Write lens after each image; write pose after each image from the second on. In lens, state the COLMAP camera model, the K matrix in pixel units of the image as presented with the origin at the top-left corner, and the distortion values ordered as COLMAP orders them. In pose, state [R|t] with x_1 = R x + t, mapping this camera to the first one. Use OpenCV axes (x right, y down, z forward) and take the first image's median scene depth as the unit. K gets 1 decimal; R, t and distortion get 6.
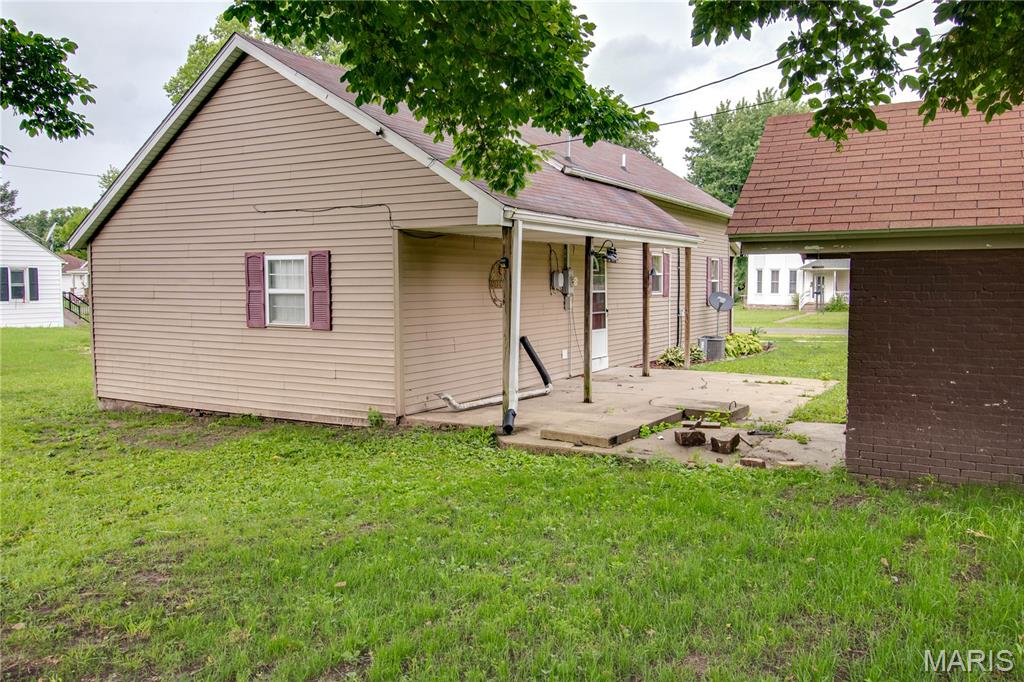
lens RADIAL K [[823.8, 0, 518.2], [0, 823.8, 334.1], [0, 0, 1]] dist [0.014255, -0.007902]
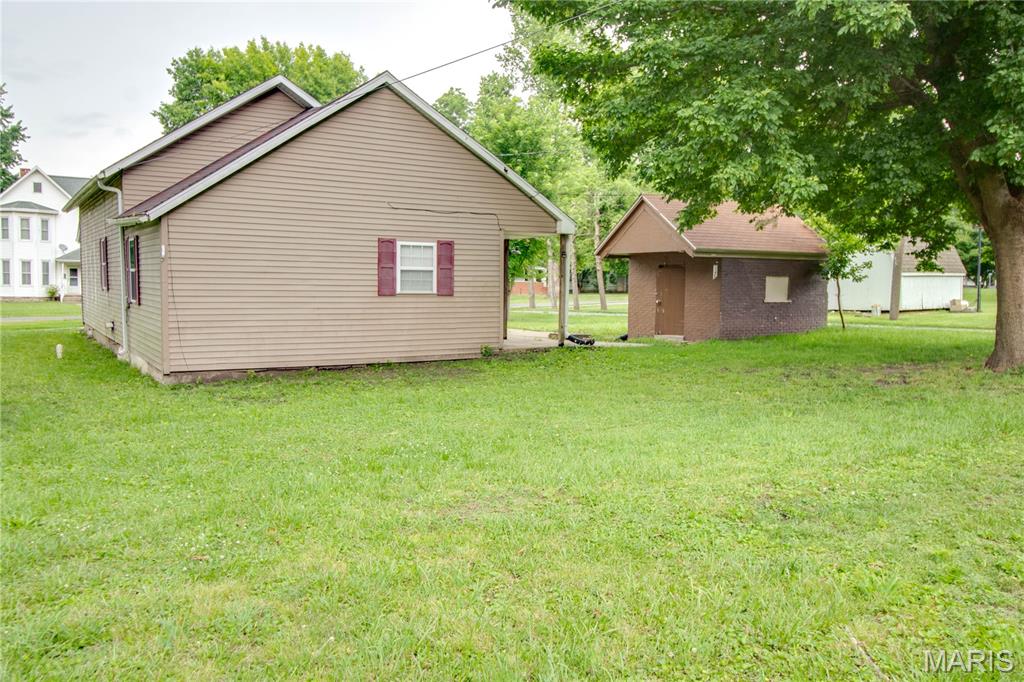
lens RADIAL K [[823.8, 0, 518.2], [0, 823.8, 334.1], [0, 0, 1]] dist [0.014255, -0.007902]
pose [[0.467629, -0.049146, 0.882557, -1.406765], [0.046254, 0.998446, 0.031092, 0.022809], [-0.882714, 0.026283, 0.469176, 0.204853]]
